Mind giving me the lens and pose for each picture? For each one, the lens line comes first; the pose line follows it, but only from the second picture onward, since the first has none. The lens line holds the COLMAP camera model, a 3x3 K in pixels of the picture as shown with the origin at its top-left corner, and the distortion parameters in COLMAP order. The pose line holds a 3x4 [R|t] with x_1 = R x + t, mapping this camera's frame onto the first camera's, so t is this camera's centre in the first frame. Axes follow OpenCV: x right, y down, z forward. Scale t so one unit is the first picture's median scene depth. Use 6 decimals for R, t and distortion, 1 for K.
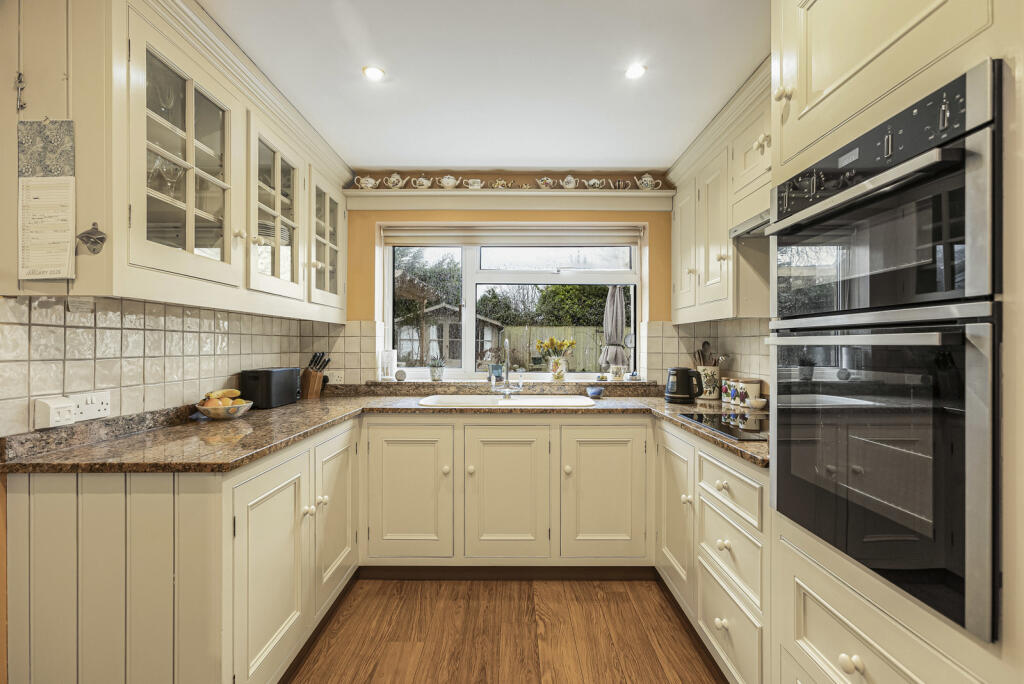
lens RADIAL K [[465.6, 0, 513.2], [0, 465.6, 344.1], [0, 0, 1]] dist [-0.000947, 0.000944]
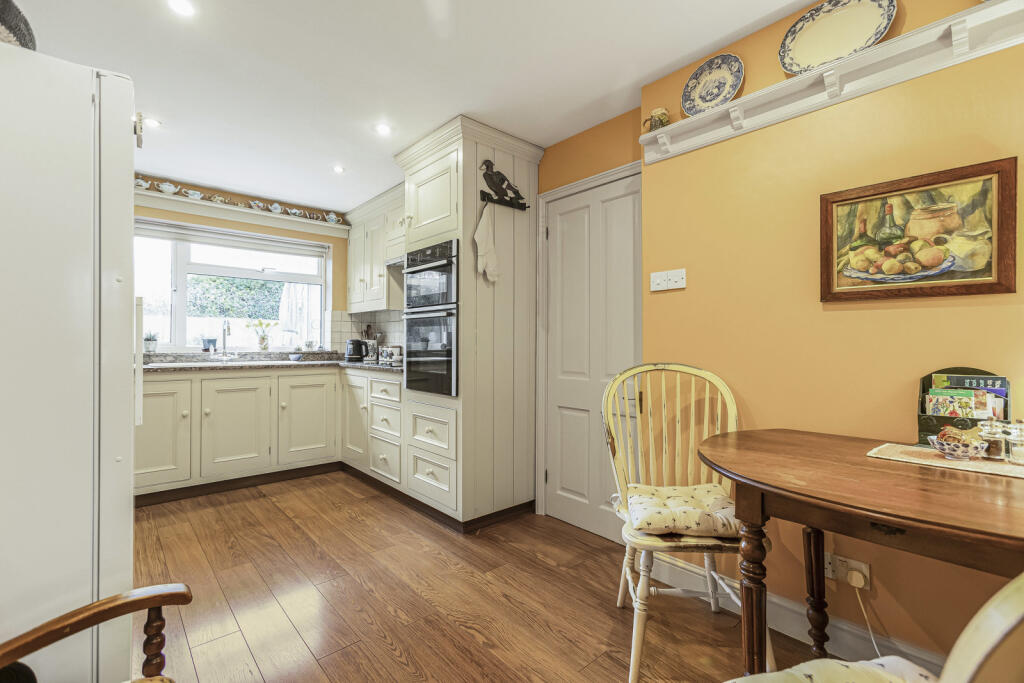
lens RADIAL K [[465.6, 0, 513.2], [0, 465.6, 343.6], [0, 0, 1]] dist [-0.000947, 0.000944]
pose [[0.747637, -0.000841, 0.664107, -0.299925], [-0.002431, 0.999989, 0.004003, 0.057087], [-0.664103, -0.004608, 0.747627, -0.565541]]
